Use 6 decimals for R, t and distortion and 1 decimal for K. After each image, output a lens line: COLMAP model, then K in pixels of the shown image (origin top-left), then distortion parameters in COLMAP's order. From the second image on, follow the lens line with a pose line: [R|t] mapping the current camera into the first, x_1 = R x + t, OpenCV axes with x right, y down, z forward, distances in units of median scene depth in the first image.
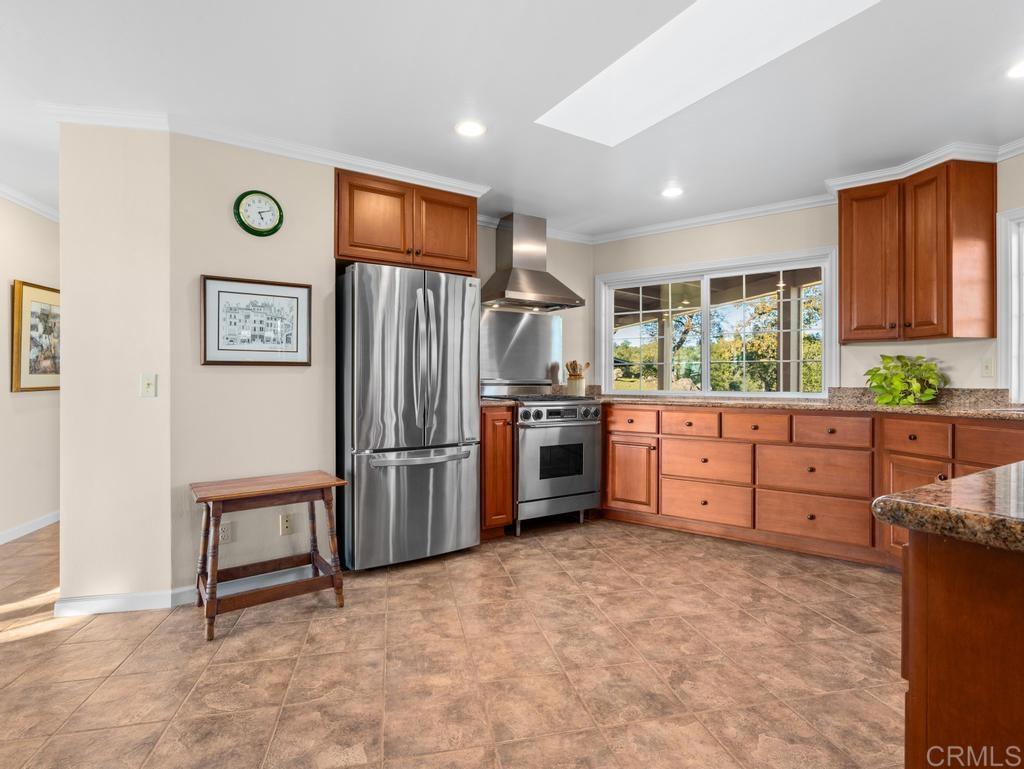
lens RADIAL K [[532.6, 0, 509.5], [0, 532.6, 383.5], [0, 0, 1]] dist [-0.000140, 0.000582]
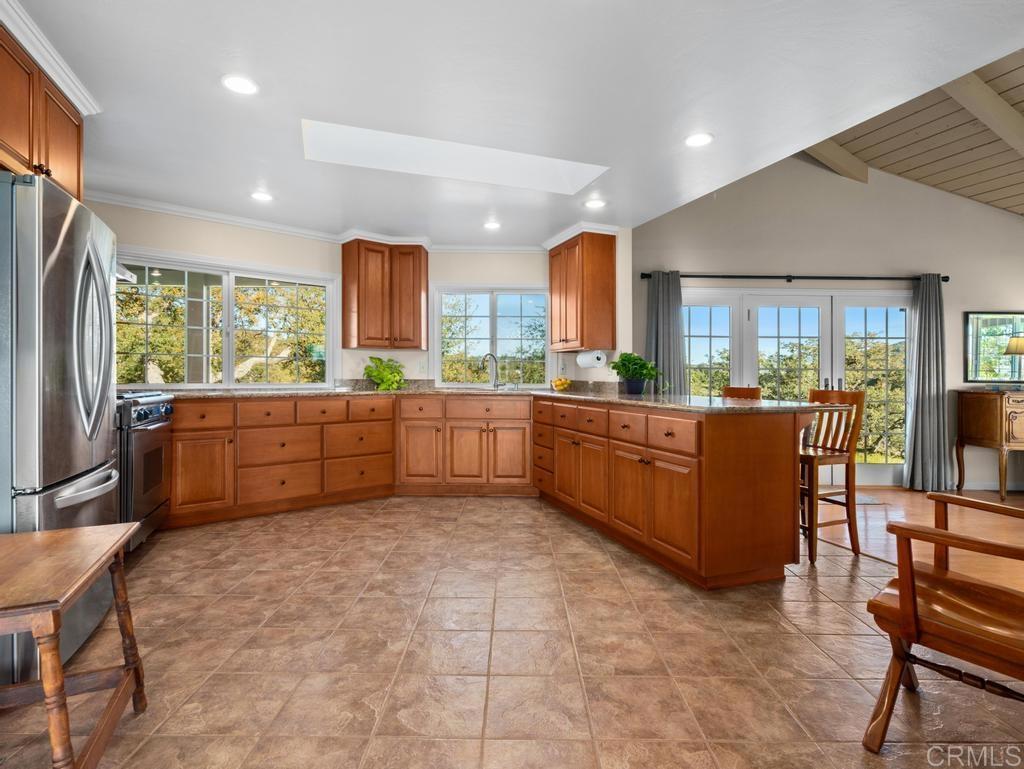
lens RADIAL K [[524.4, 0, 513.2], [0, 524.4, 371.8], [0, 0, 1]] dist [0.001695, 0.000407]
pose [[0.220961, 0.008610, 0.975245, -0.683259], [-0.003174, 0.999962, -0.008109, -0.002194], [-0.975277, -0.001303, 0.220980, 0.314315]]
